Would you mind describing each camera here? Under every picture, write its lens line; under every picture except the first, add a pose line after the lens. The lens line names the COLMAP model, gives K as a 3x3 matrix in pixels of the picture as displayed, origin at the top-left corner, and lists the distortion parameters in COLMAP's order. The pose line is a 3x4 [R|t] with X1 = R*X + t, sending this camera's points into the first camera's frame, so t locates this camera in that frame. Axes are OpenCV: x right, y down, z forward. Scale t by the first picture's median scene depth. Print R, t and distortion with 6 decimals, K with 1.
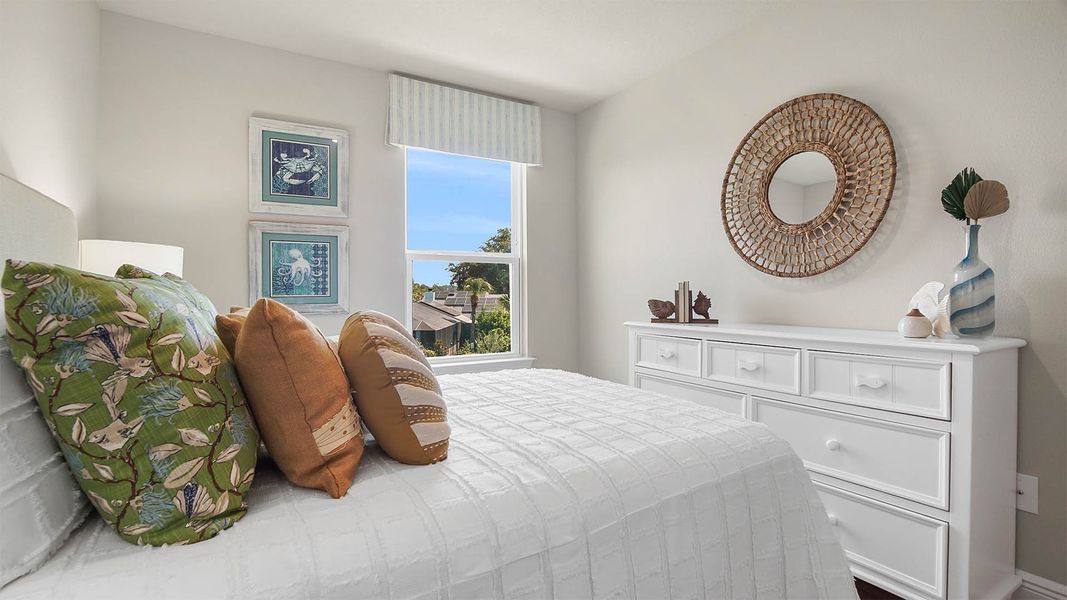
lens RADIAL K [[478.1, 0, 530.6], [0, 478.1, 298.7], [0, 0, 1]] dist [-0.031856, 0.000560]
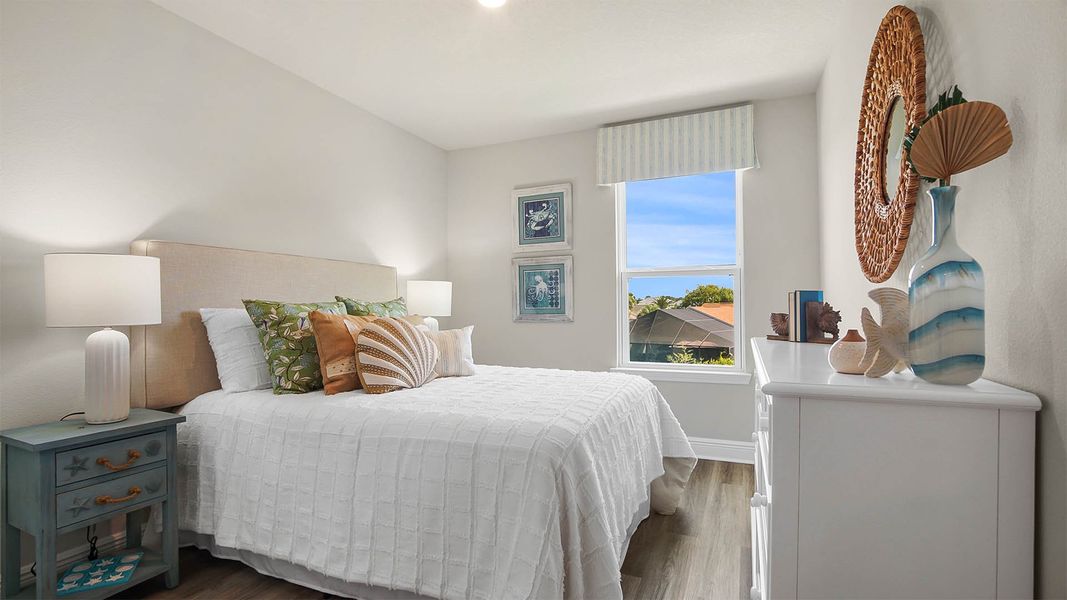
lens RADIAL K [[478.1, 0, 526.8], [0, 478.1, 304.6], [0, 0, 1]] dist [-0.031856, 0.000560]
pose [[0.581440, -0.006438, -0.813564, 0.651741], [-0.002516, 0.999950, -0.009712, -0.002909], [0.813585, 0.007694, 0.581395, 0.139105]]
